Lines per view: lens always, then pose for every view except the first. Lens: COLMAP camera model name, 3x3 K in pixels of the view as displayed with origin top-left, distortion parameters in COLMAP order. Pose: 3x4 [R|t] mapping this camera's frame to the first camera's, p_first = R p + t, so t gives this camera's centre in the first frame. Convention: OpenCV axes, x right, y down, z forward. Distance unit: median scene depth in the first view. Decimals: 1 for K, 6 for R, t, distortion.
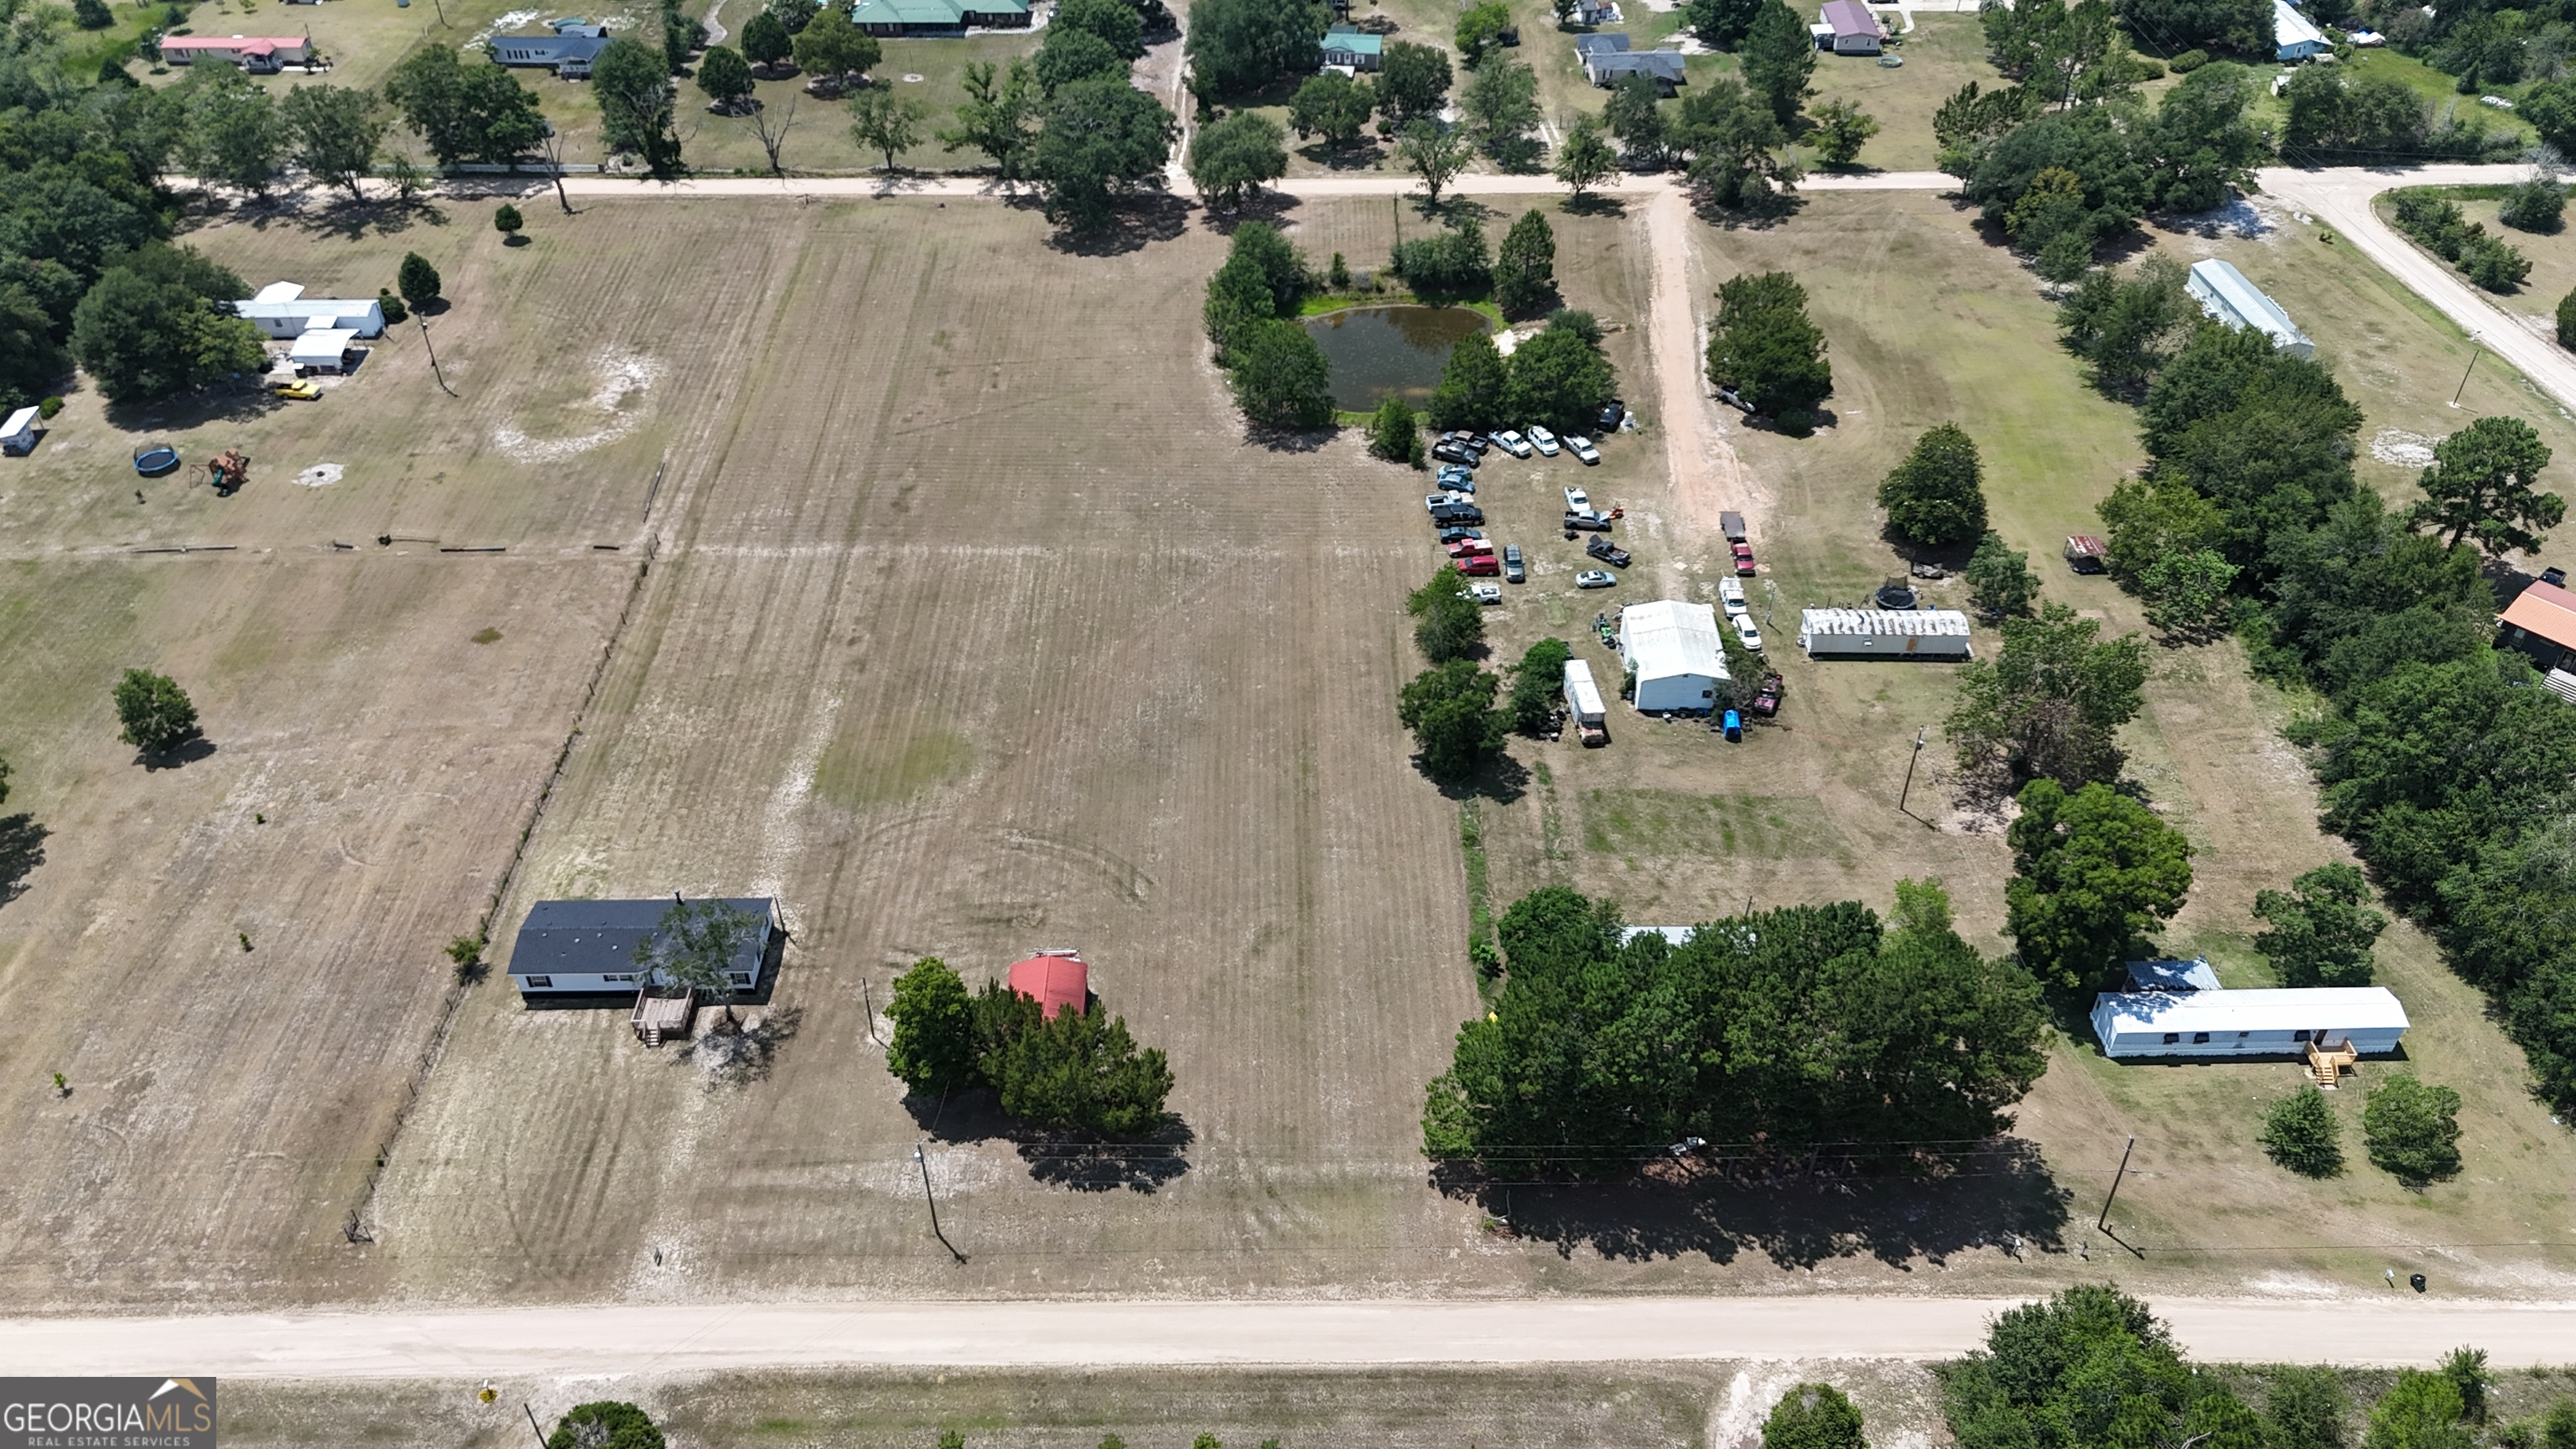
lens RADIAL K [[1917.0, 0, 1294.4], [0, 1917.0, 713.3], [0, 0, 1]] dist [0.076004, -0.094510]
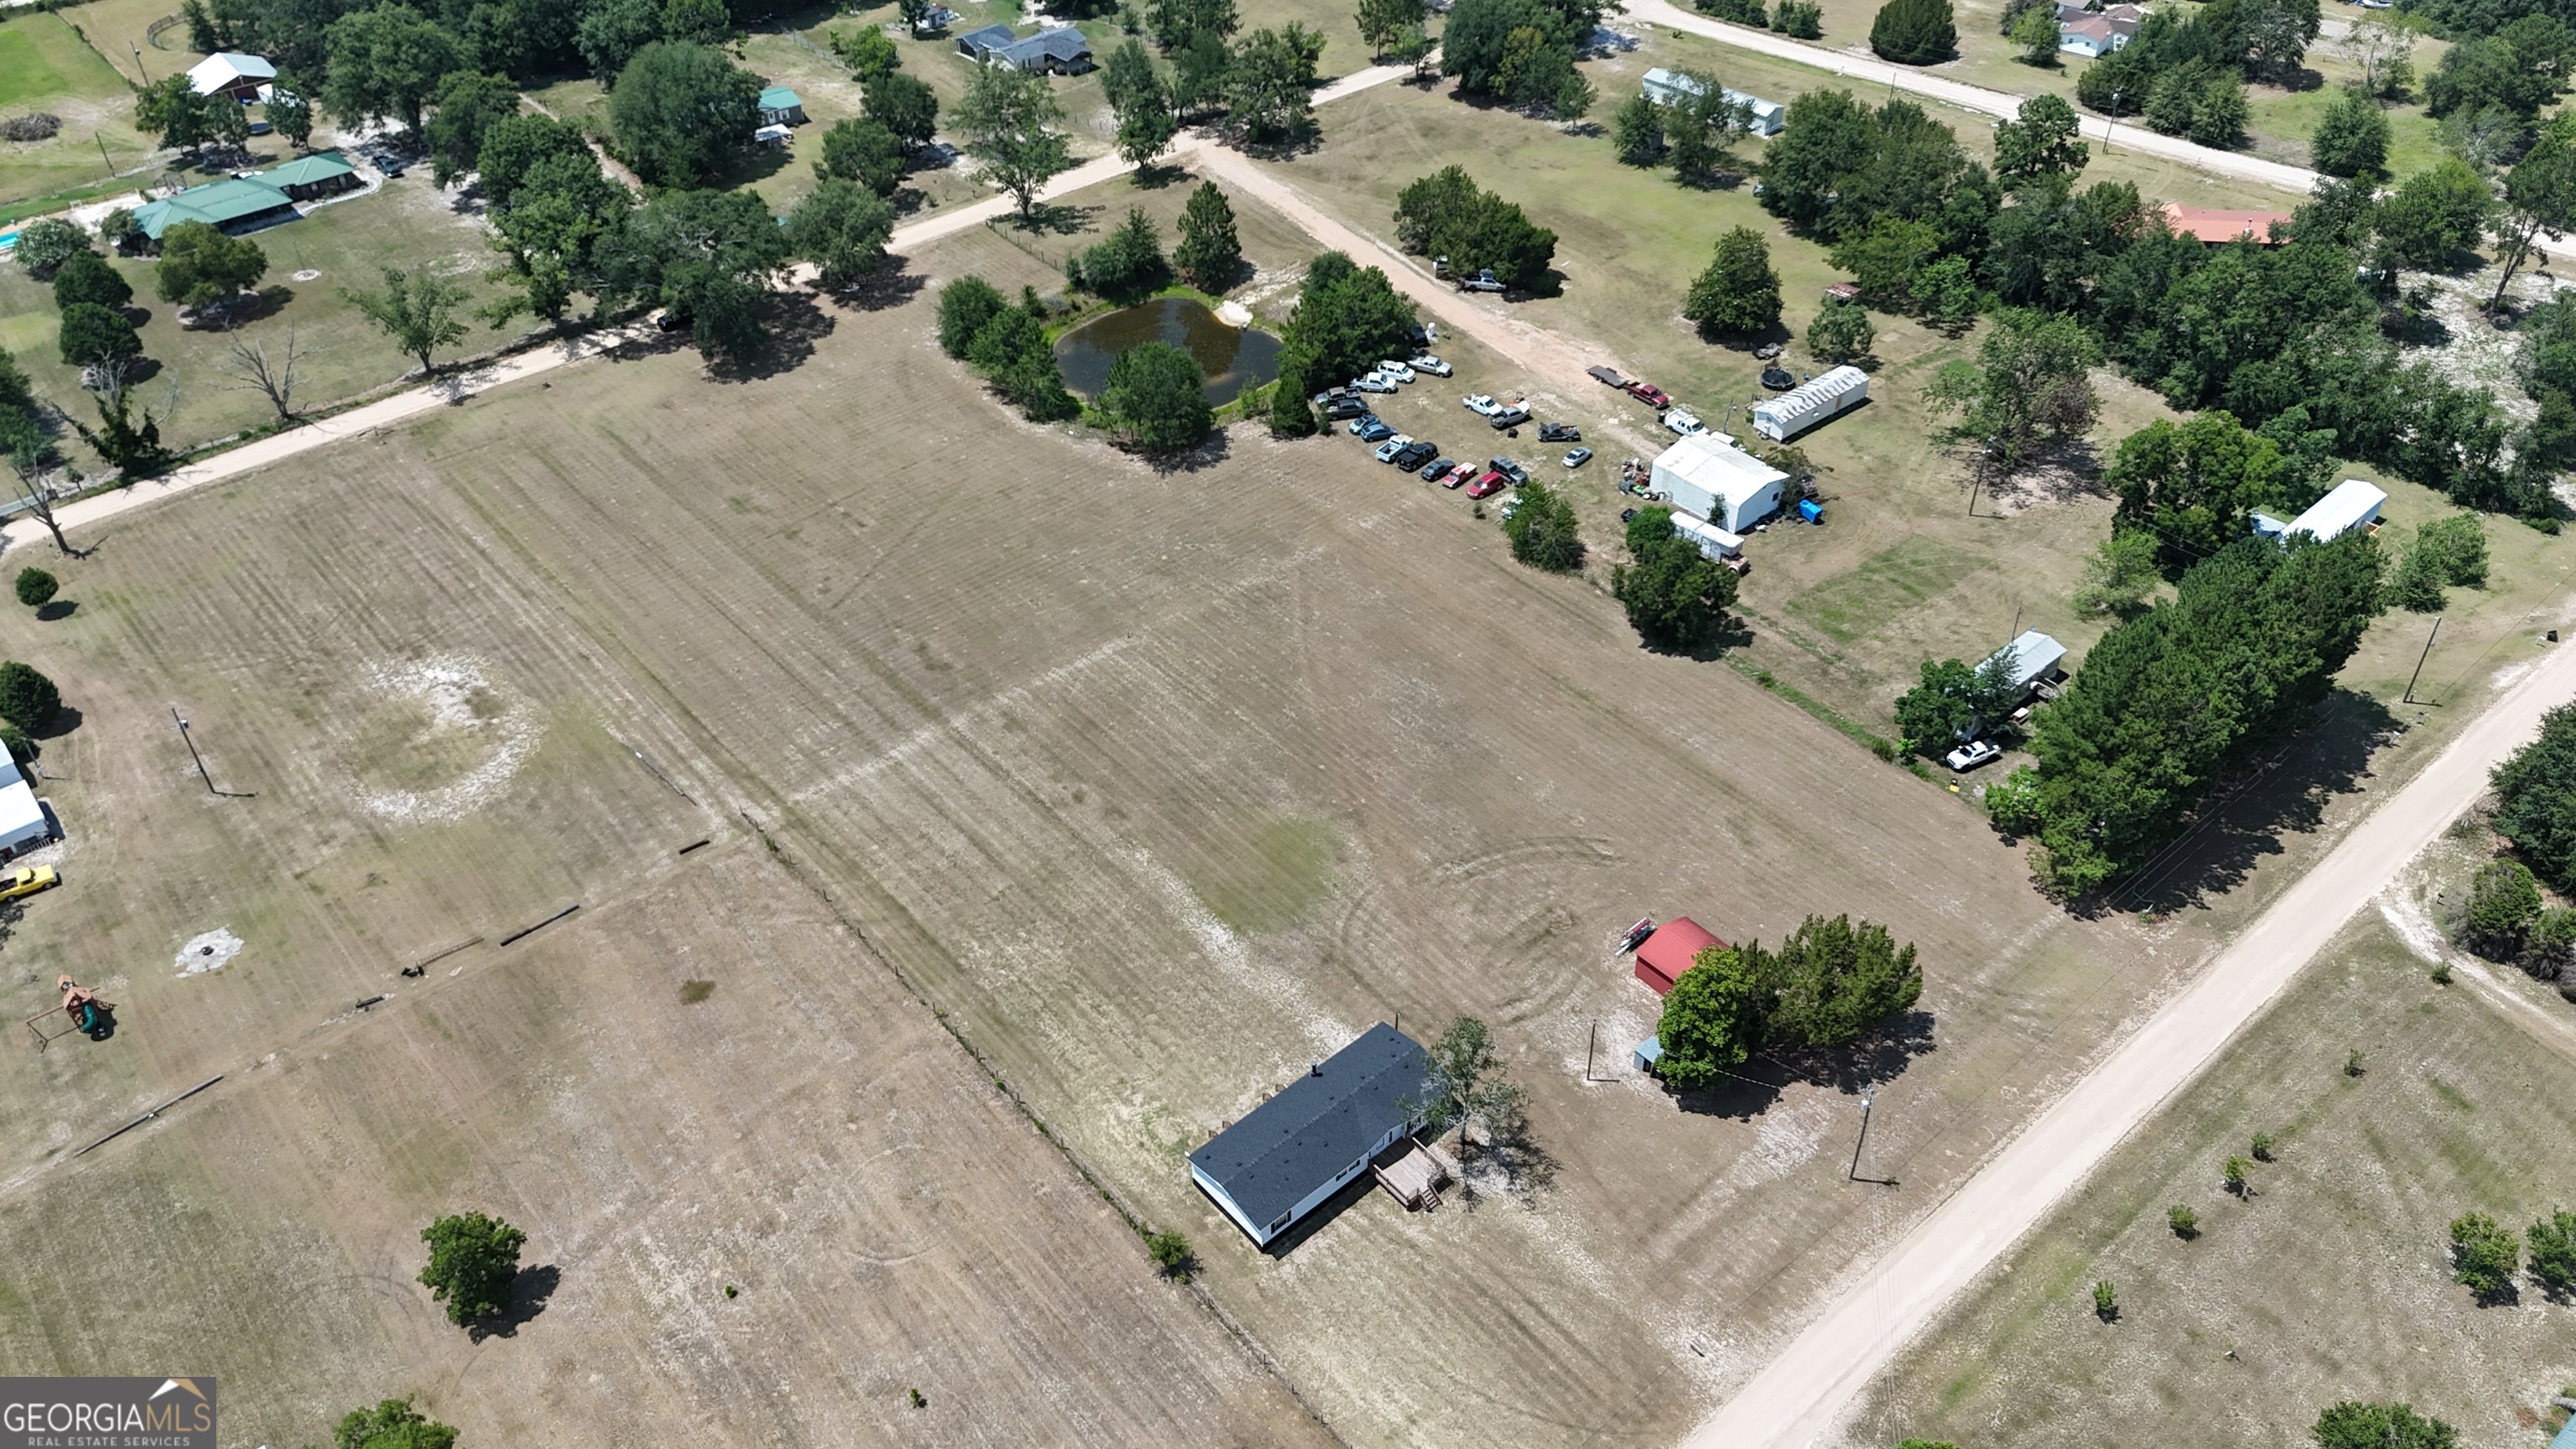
lens RADIAL K [[1917.0, 0, 1294.4], [0, 1917.0, 713.3], [0, 0, 1]] dist [0.076004, -0.094510]
pose [[0.763404, -0.412035, 0.497436, -0.510532], [0.412983, 0.903501, 0.114590, -0.117591], [-0.496648, 0.117955, 0.859899, 0.155334]]
